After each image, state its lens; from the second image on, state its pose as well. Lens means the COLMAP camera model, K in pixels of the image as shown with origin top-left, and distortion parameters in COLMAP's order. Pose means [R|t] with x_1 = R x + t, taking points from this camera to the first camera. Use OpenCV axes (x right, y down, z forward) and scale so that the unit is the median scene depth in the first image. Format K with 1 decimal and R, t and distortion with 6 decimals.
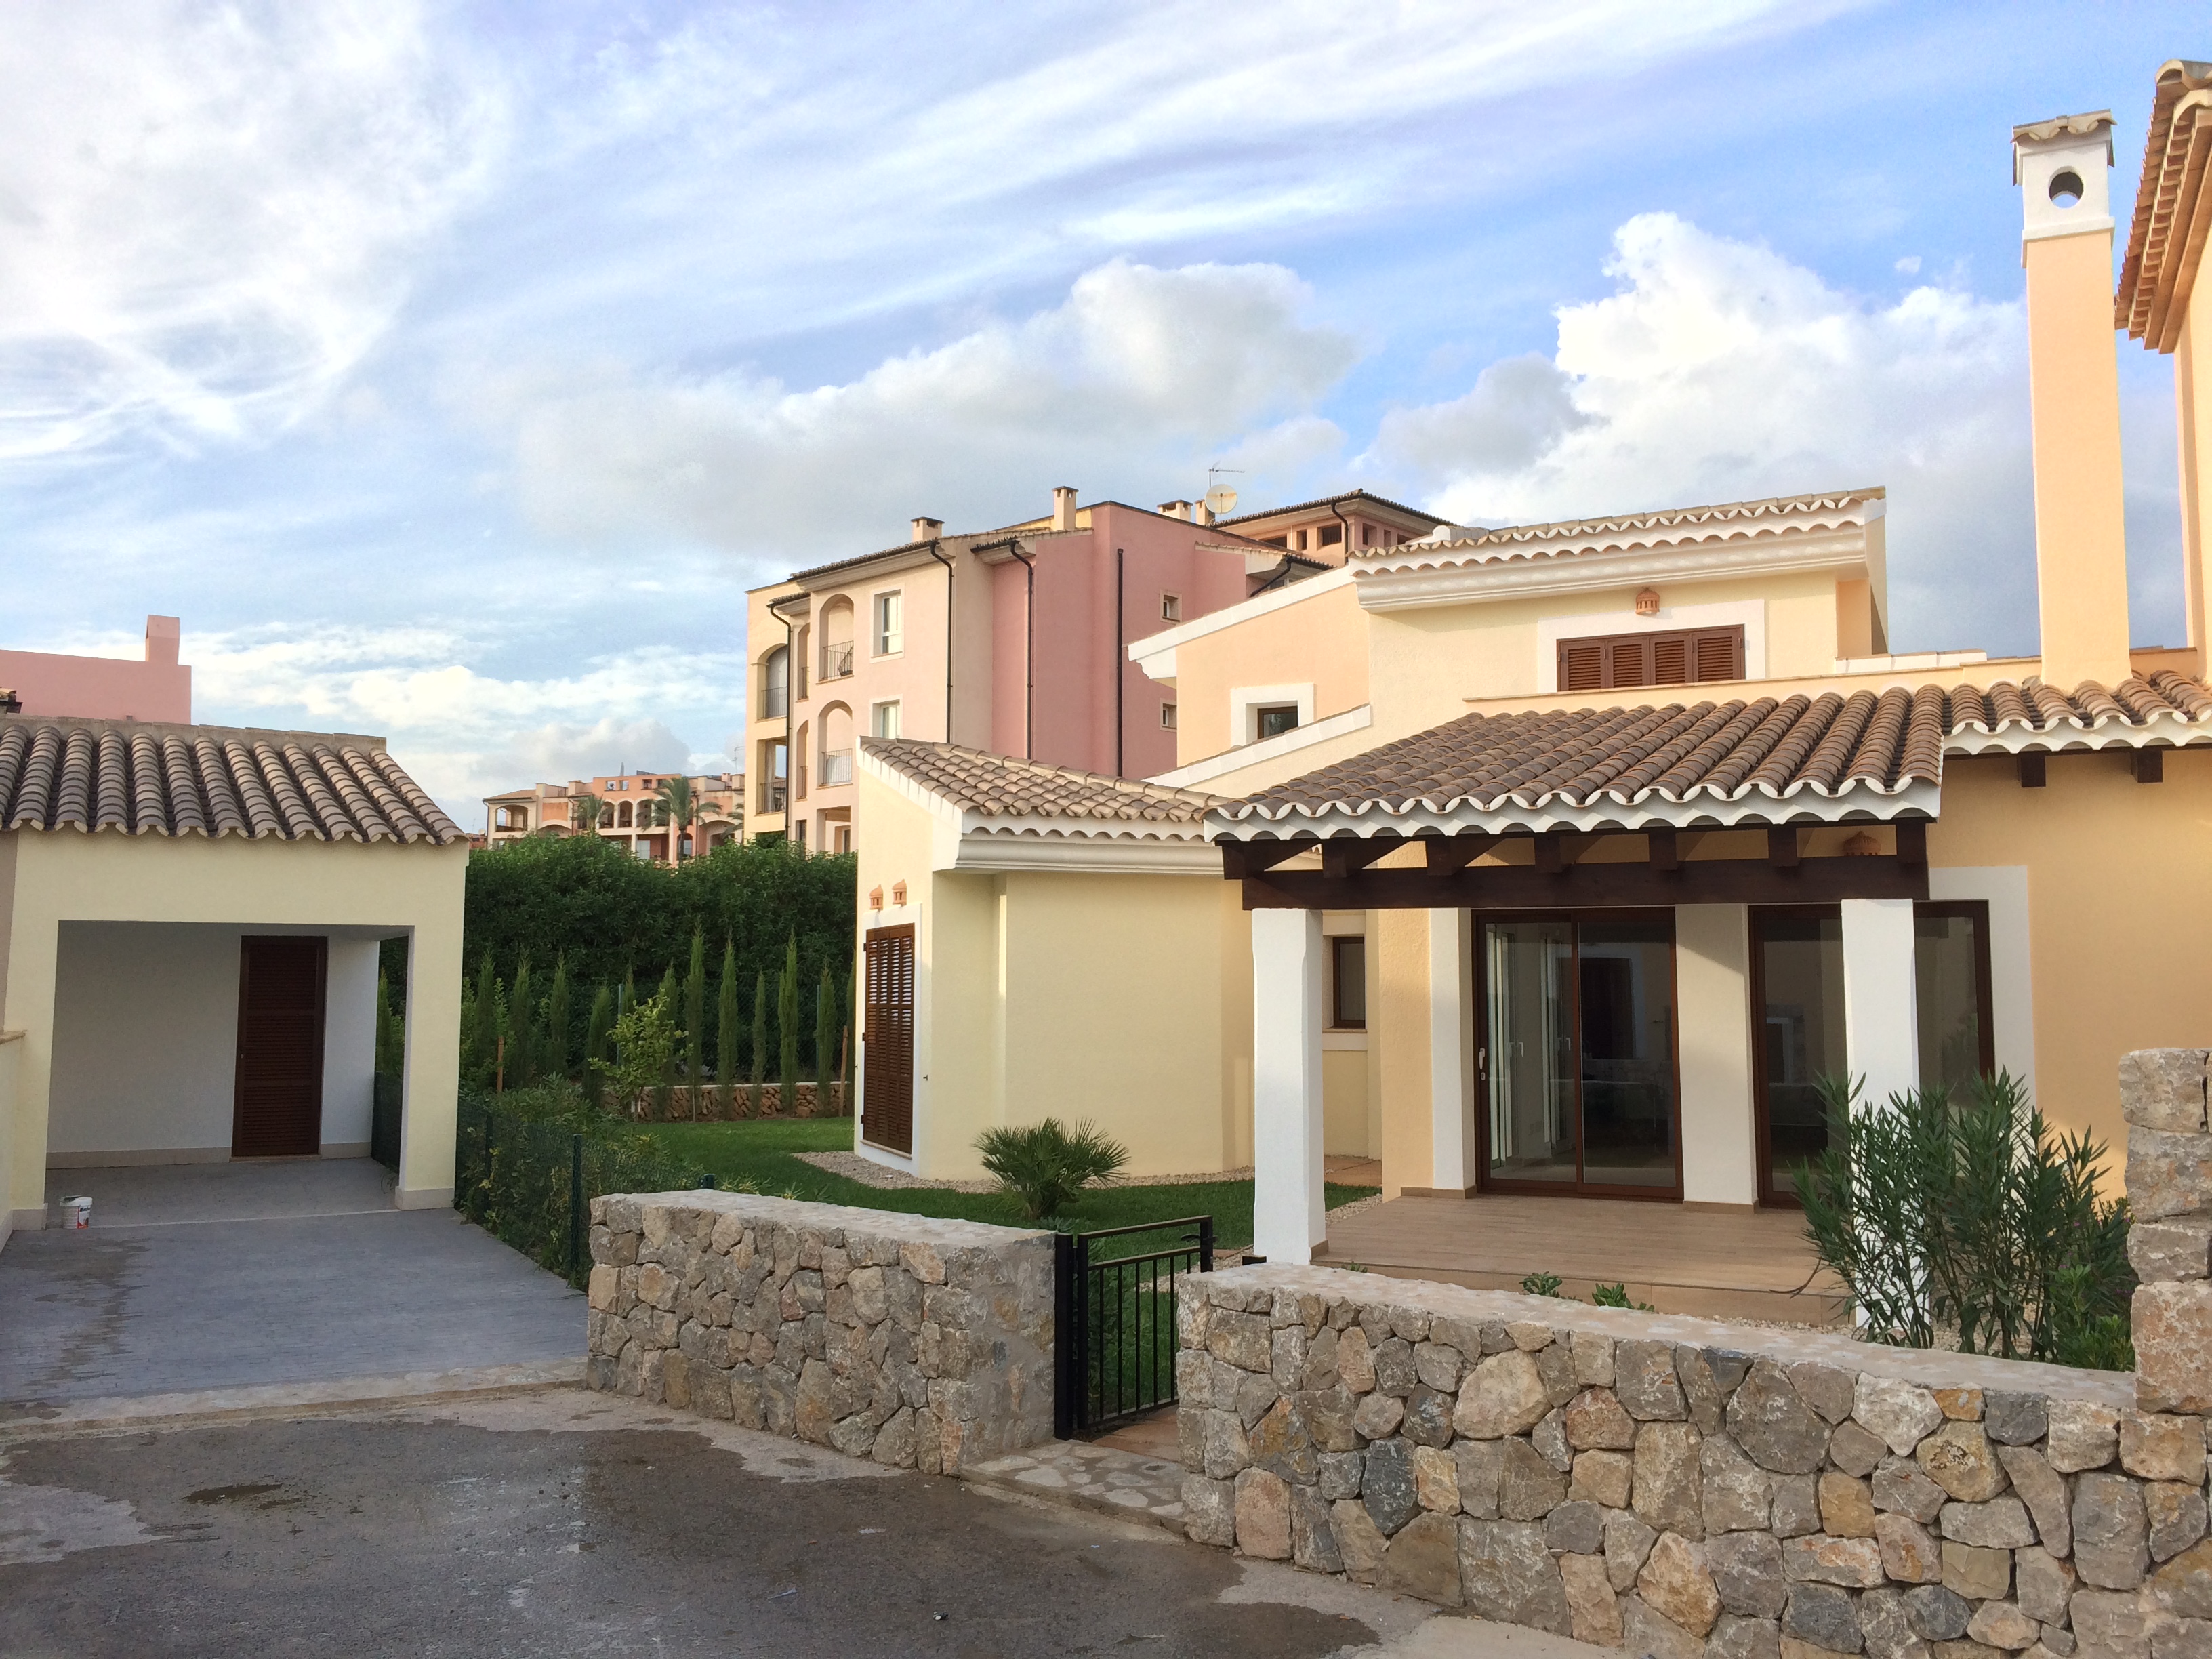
lens RADIAL K [[1880.4, 0, 1113.9], [0, 1880.4, 824.3], [0, 0, 1]] dist [0.003893, -0.002833]
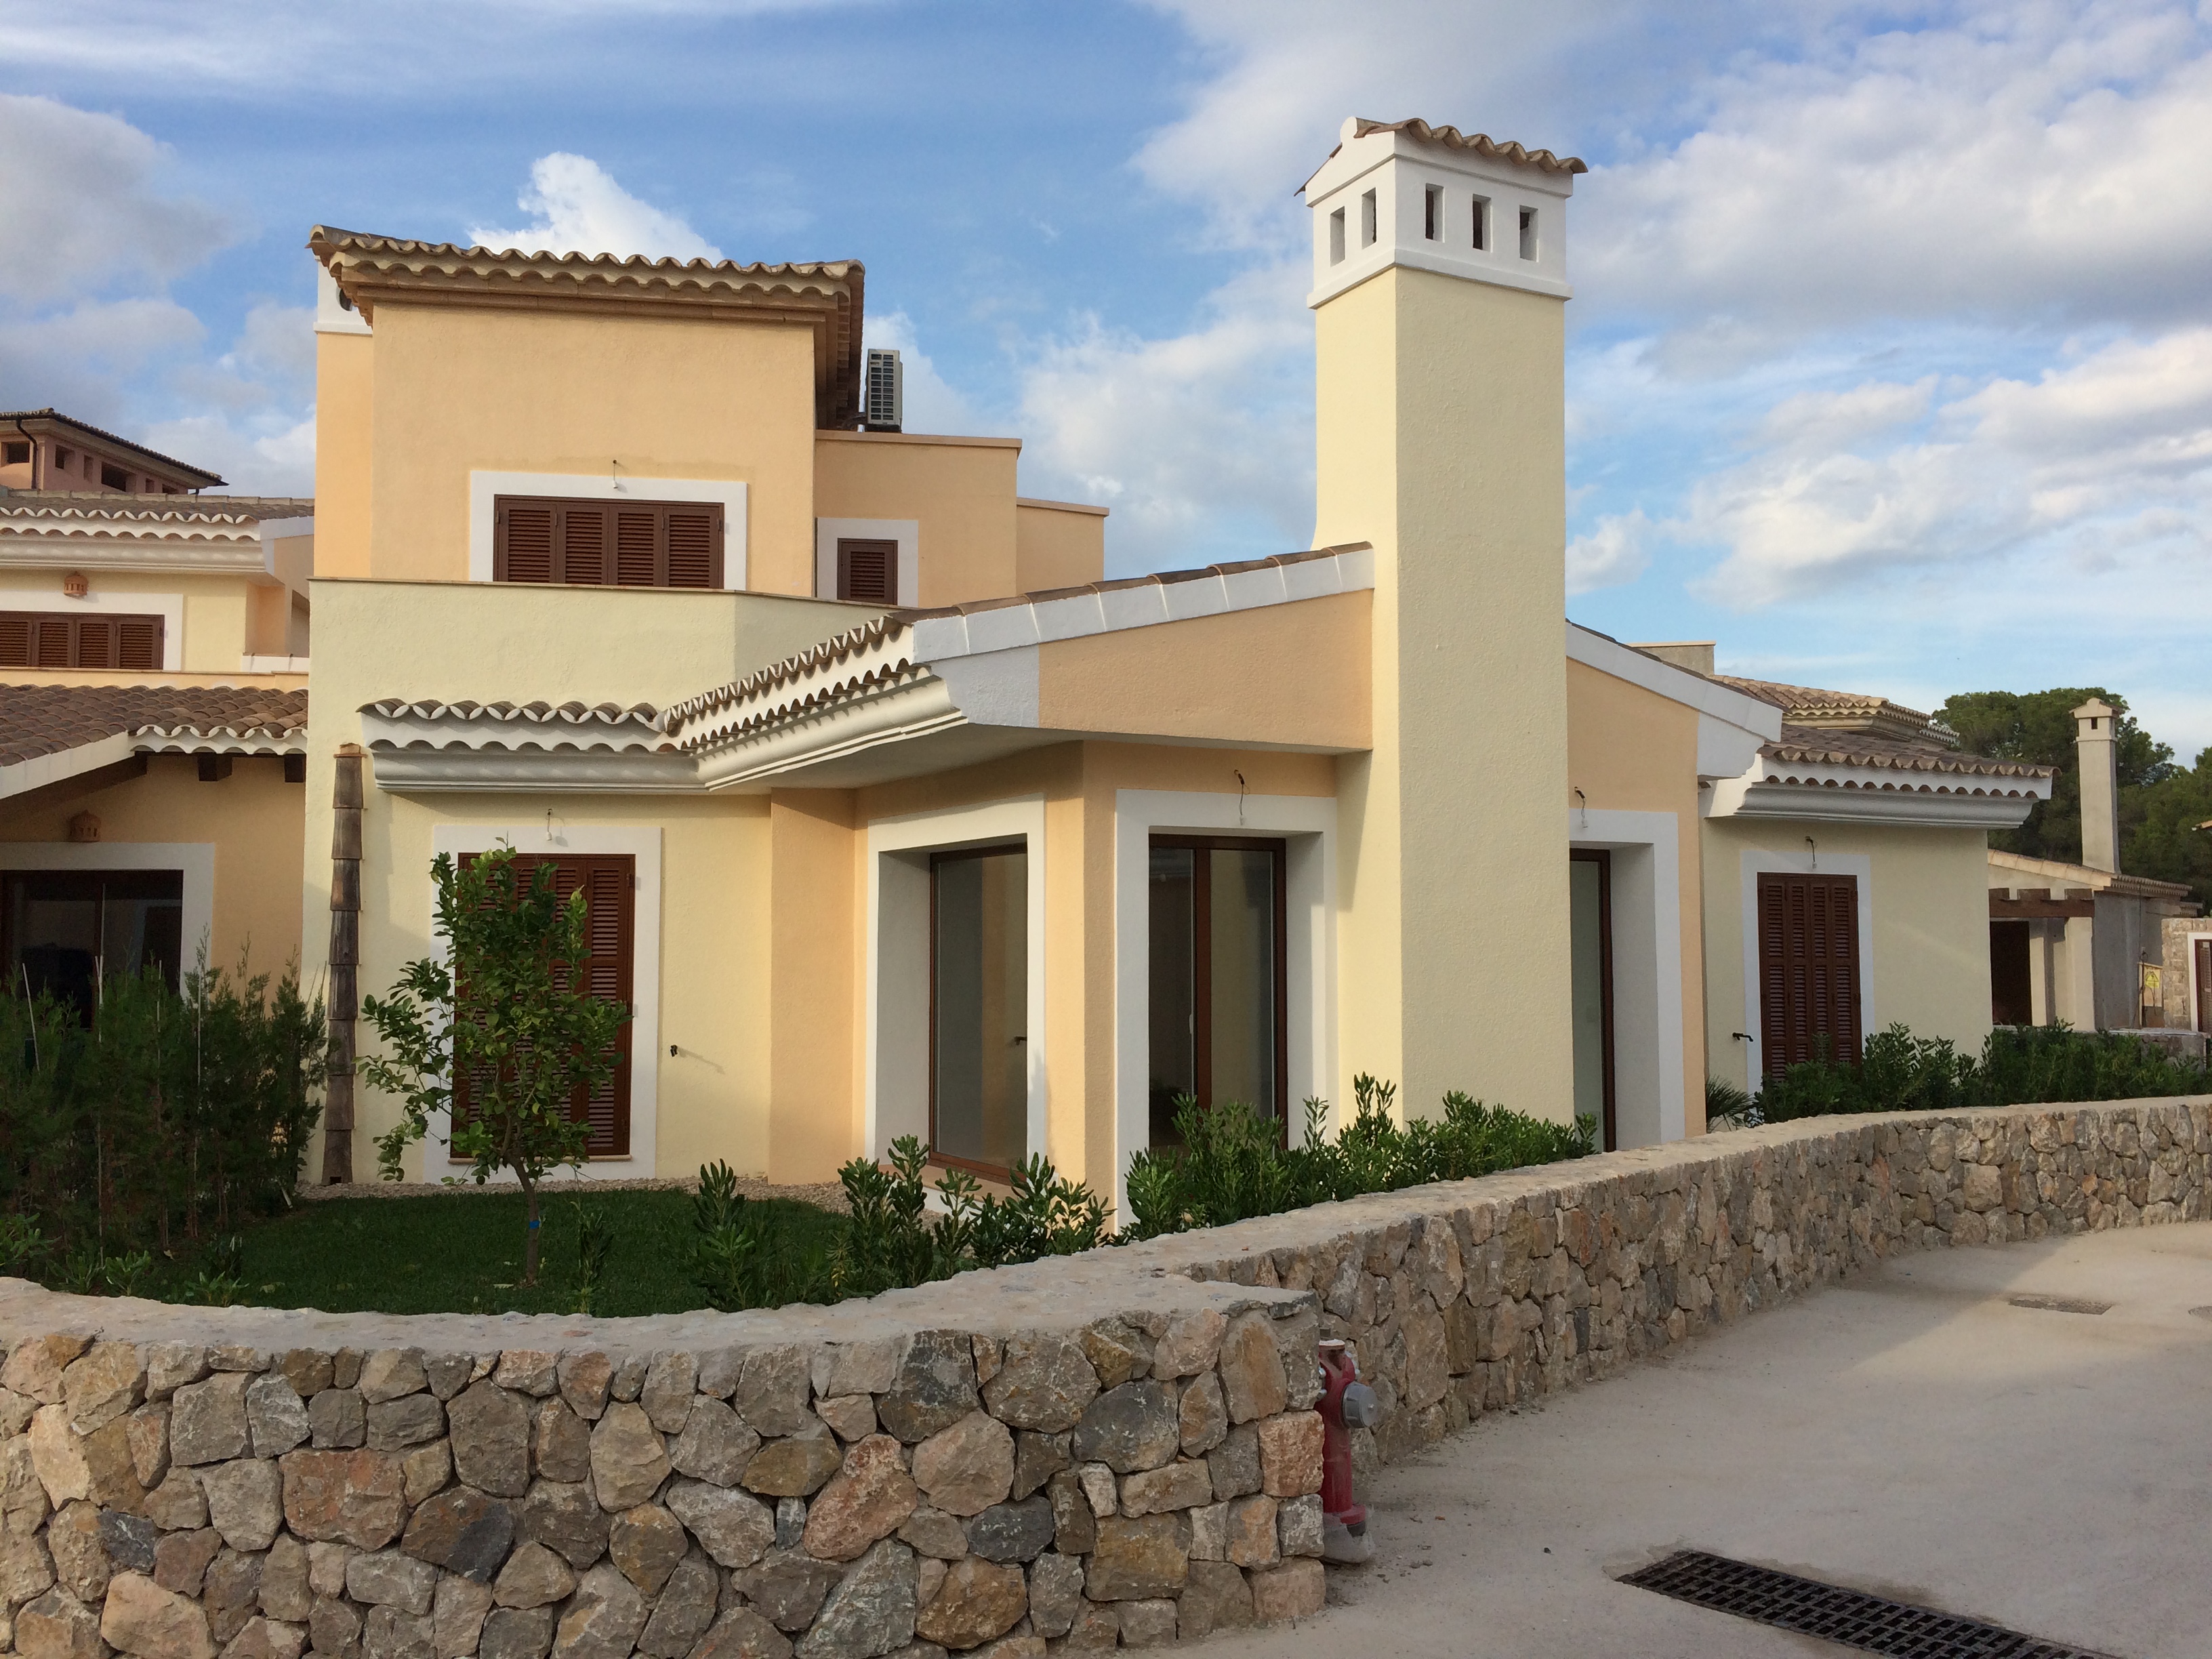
lens RADIAL K [[1880.4, 0, 1109.8], [0, 1880.4, 830.6], [0, 0, 1]] dist [0.003893, -0.002833]
pose [[0.840974, 0.033683, 0.540026, 0.203063], [-0.050406, 0.998597, 0.016212, -0.024266], [-0.538723, -0.040855, 0.841492, -0.244118]]
